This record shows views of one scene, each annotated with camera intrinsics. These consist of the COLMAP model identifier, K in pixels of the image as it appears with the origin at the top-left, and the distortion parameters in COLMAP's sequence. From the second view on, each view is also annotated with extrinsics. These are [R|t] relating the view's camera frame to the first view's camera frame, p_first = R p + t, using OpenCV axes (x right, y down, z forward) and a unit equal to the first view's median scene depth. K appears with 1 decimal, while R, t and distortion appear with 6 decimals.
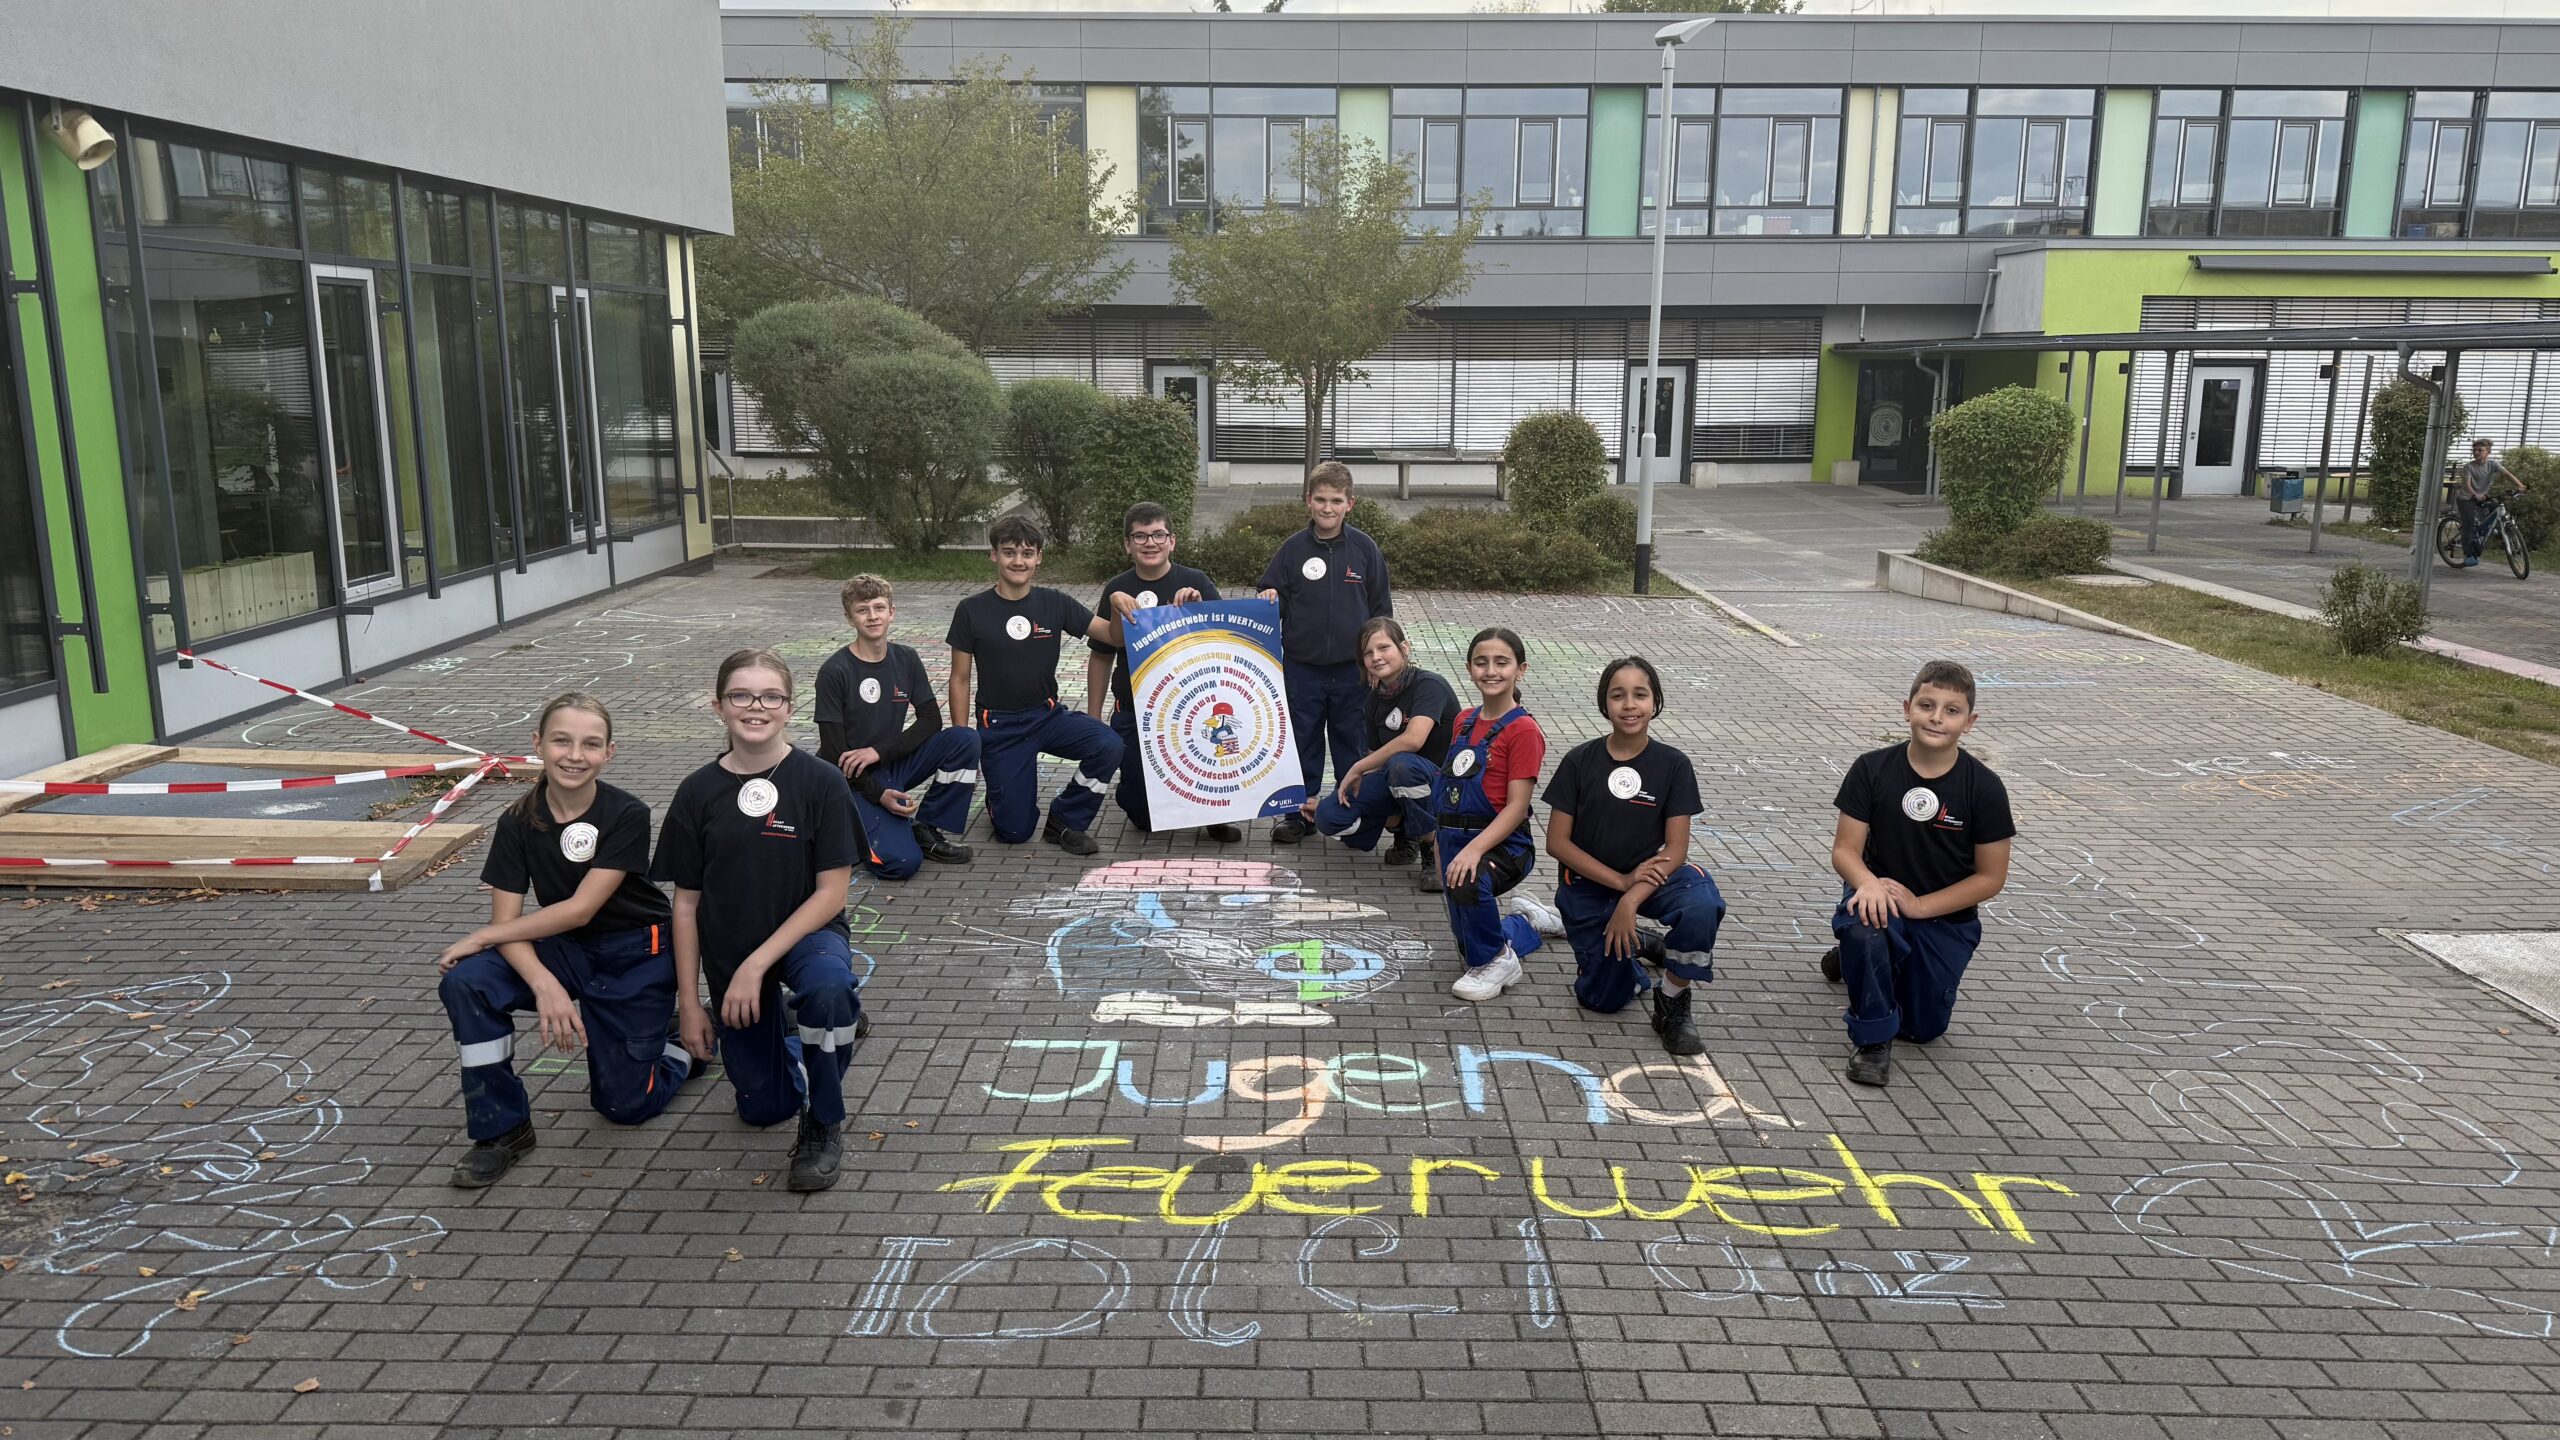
lens RADIAL K [[1789.6, 0, 1282.5], [0, 1789.6, 715.4], [0, 0, 1]] dist [0.151888, -0.282741]
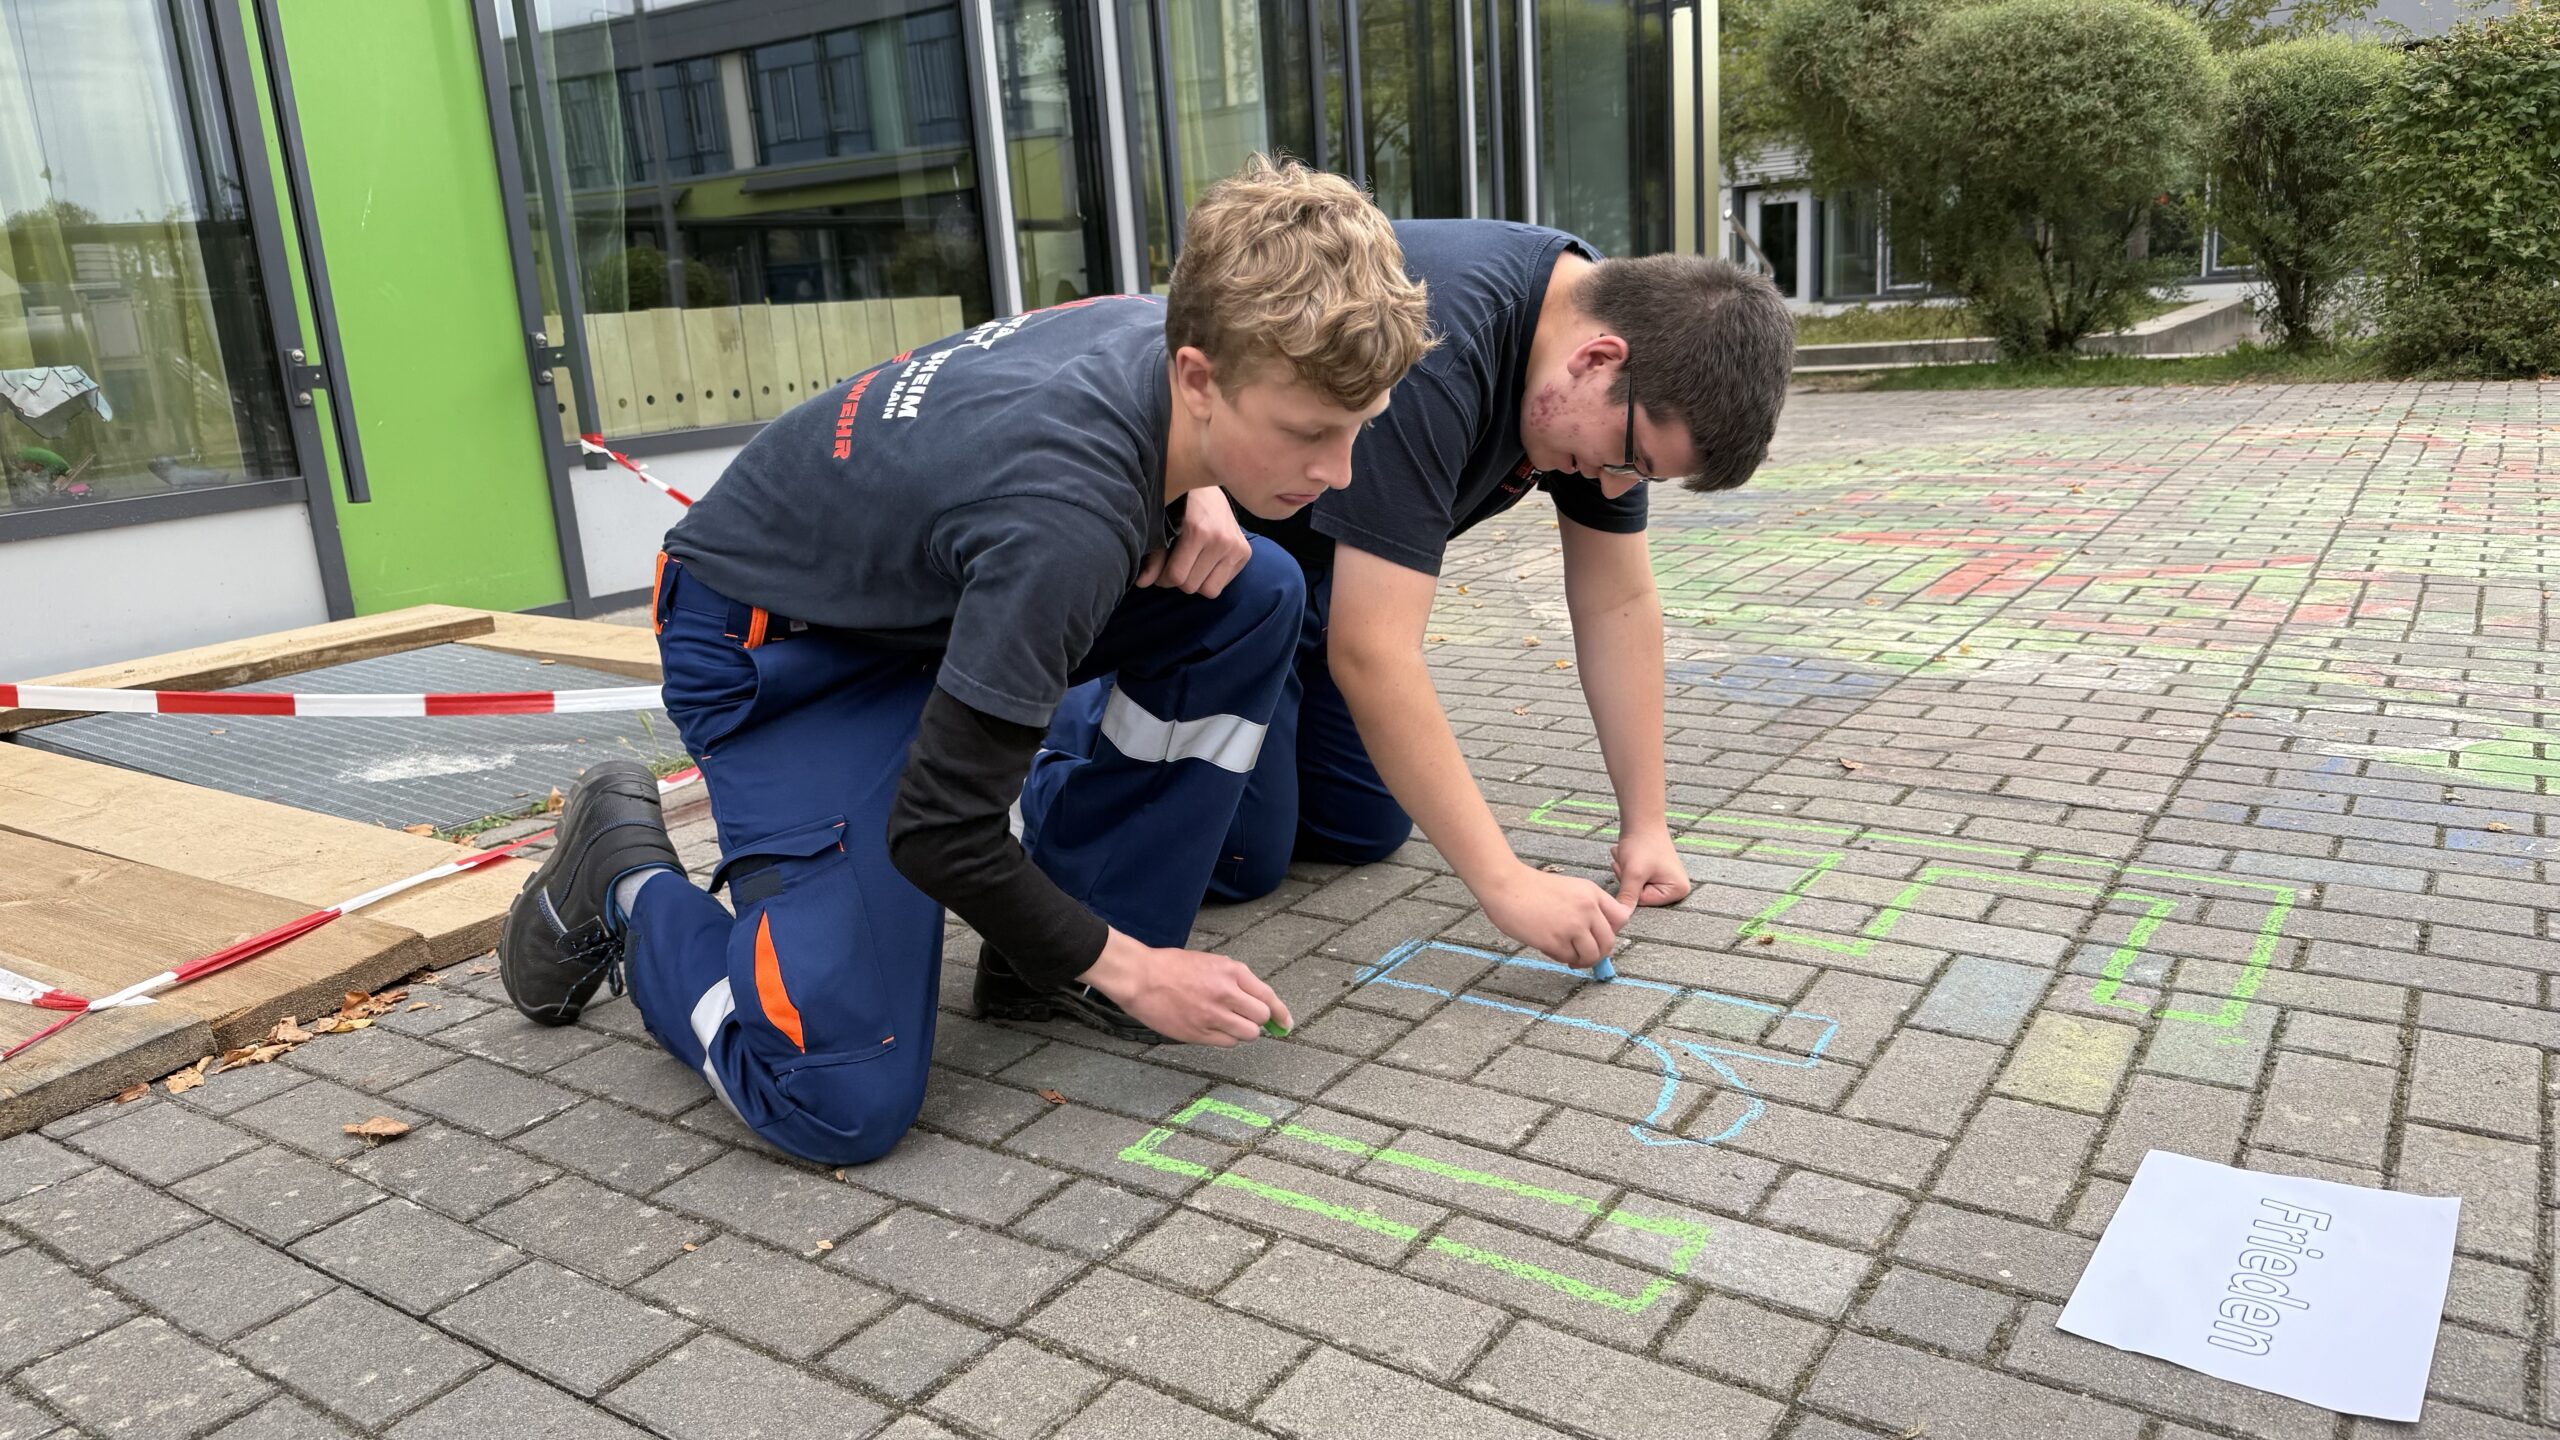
lens RADIAL K [[1789.6, 0, 1282.5], [0, 1789.6, 715.4], [0, 0, 1]] dist [0.151888, -0.282741]
pose [[0.831787, 0.068124, -0.550898, -0.177670], [-0.038166, 0.997111, 0.065676, 0.004552], [0.553781, -0.033603, 0.831984, 0.898672]]
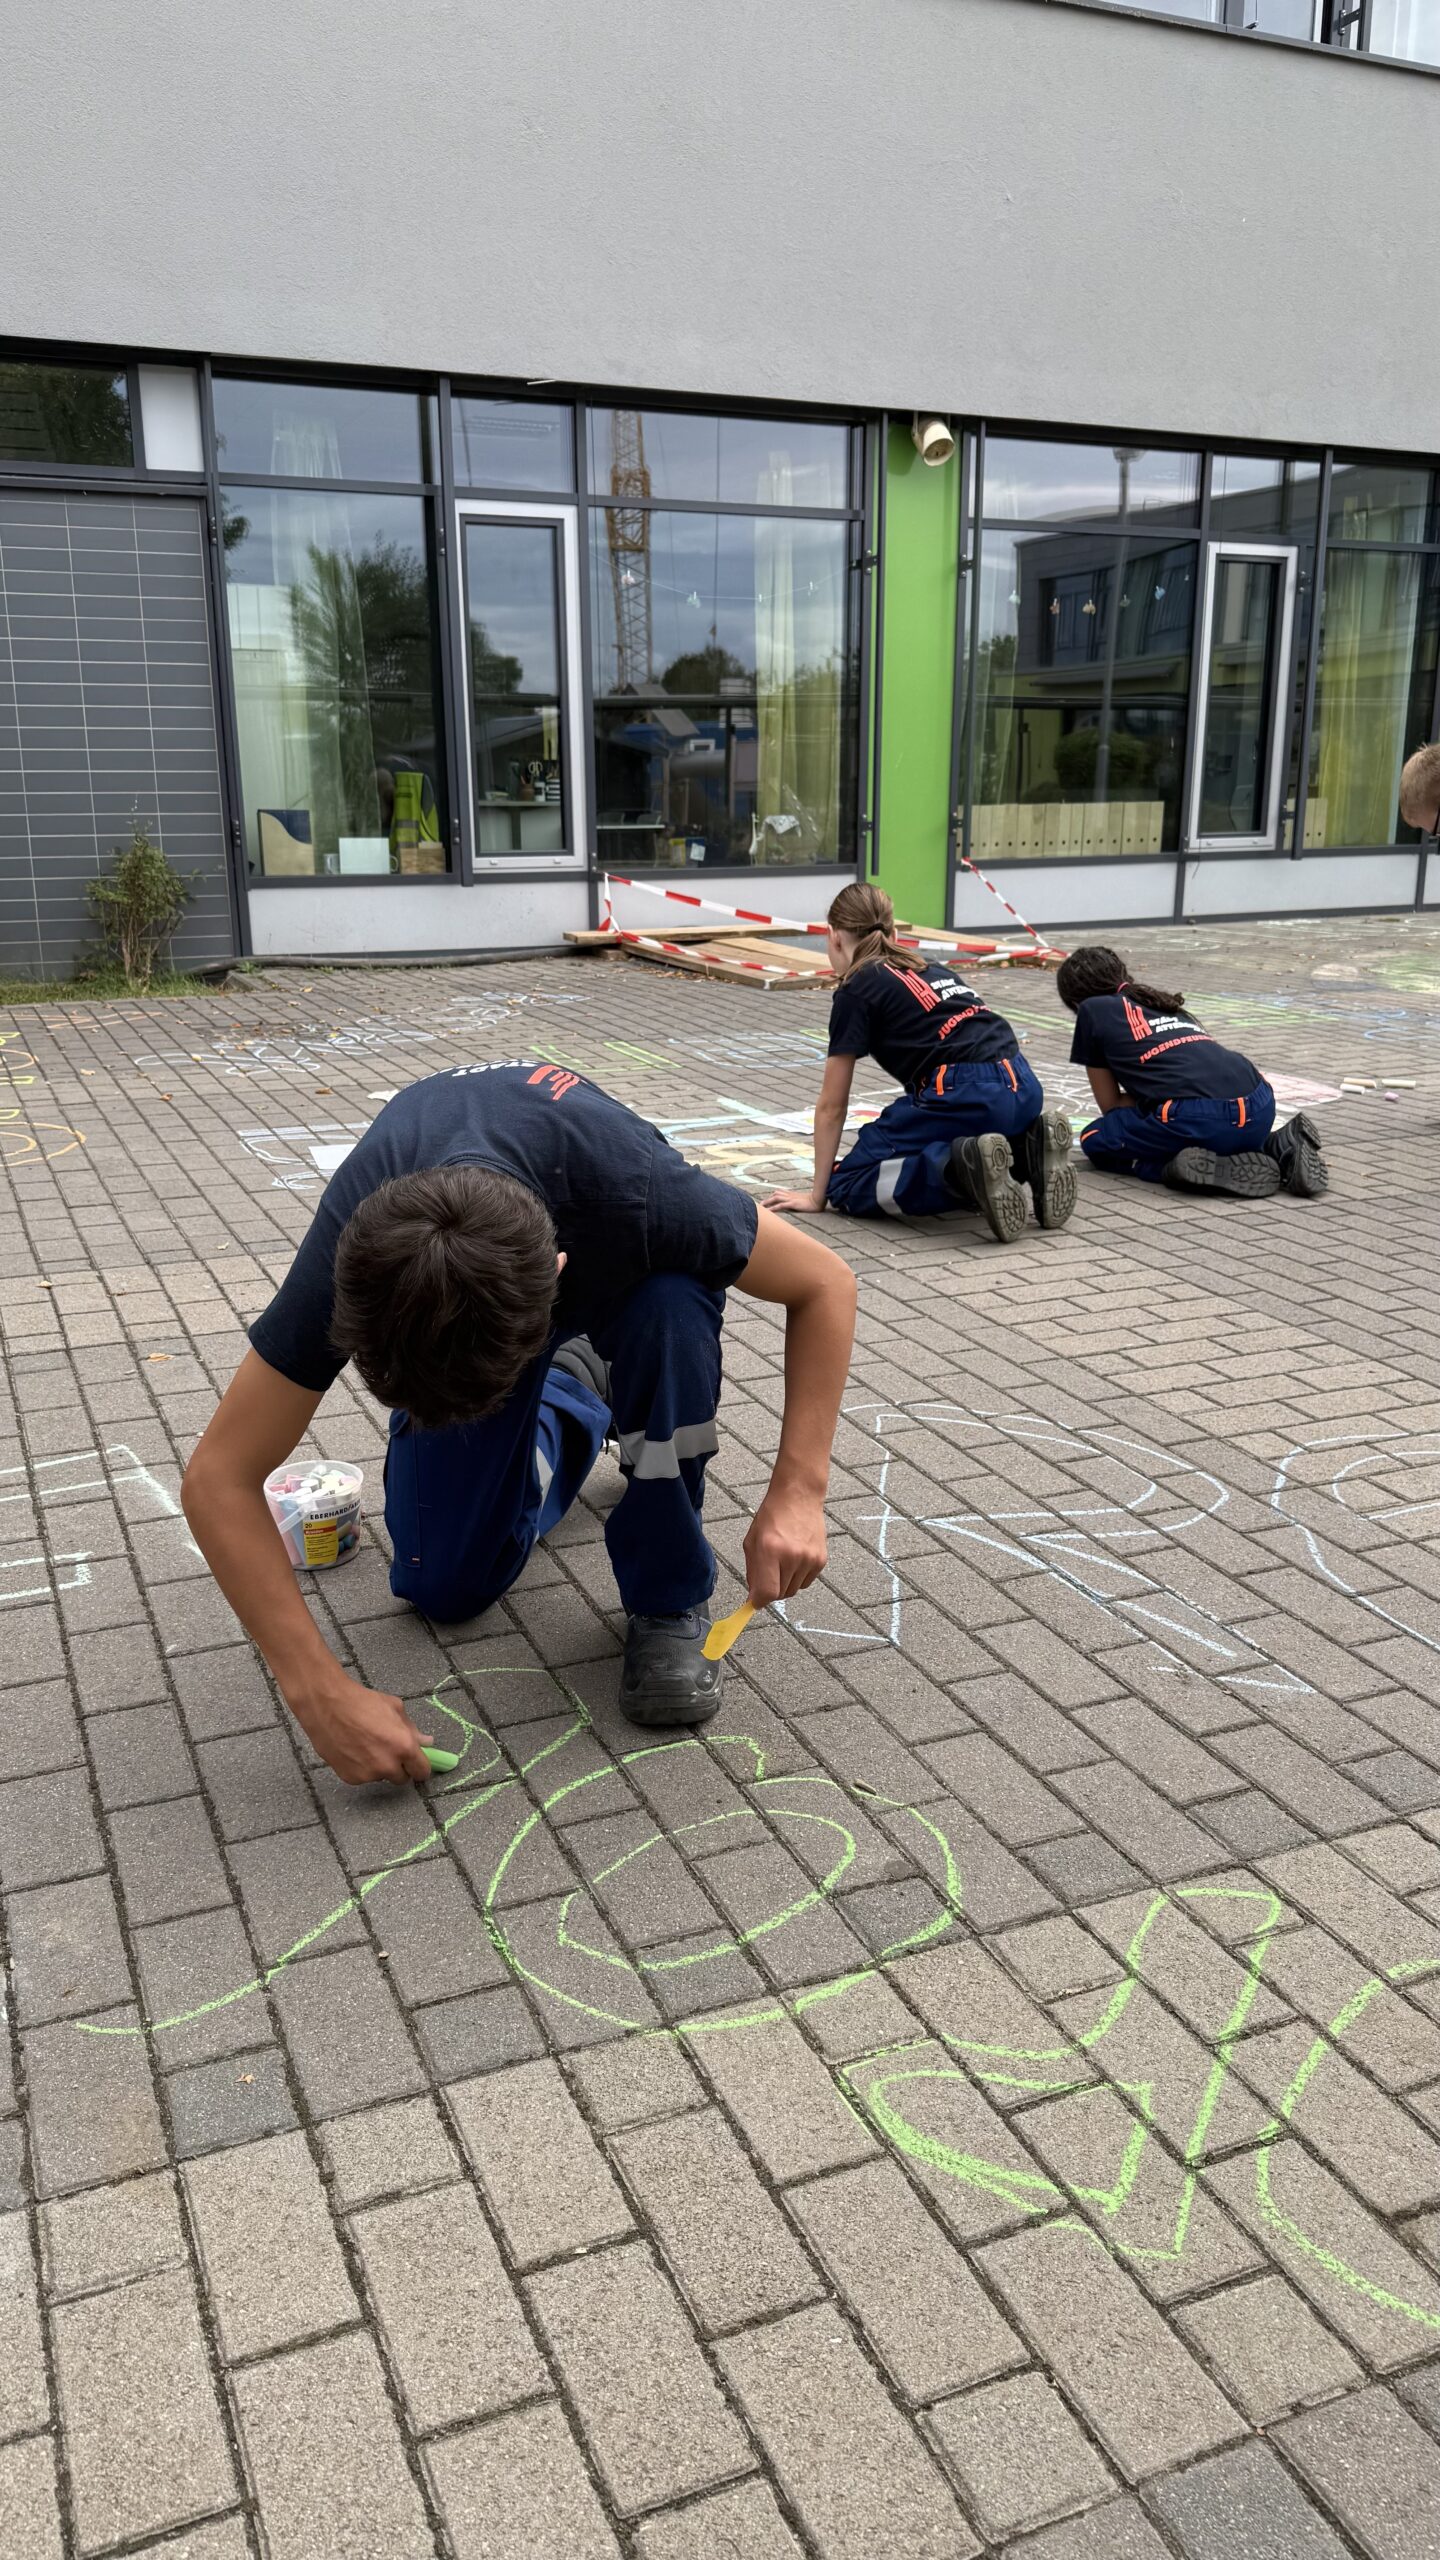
lens RADIAL K [[1789.6, 0, 716.5], [0, 1789.6, 1270.0], [0, 0, 1]] dist [0.151888, -0.282741]
pose [[0.411250, 0.233698, -0.881056, 0.709005], [-0.170808, 0.969211, 0.177353, 0.068759], [0.895376, 0.077555, 0.438505, 0.409285]]
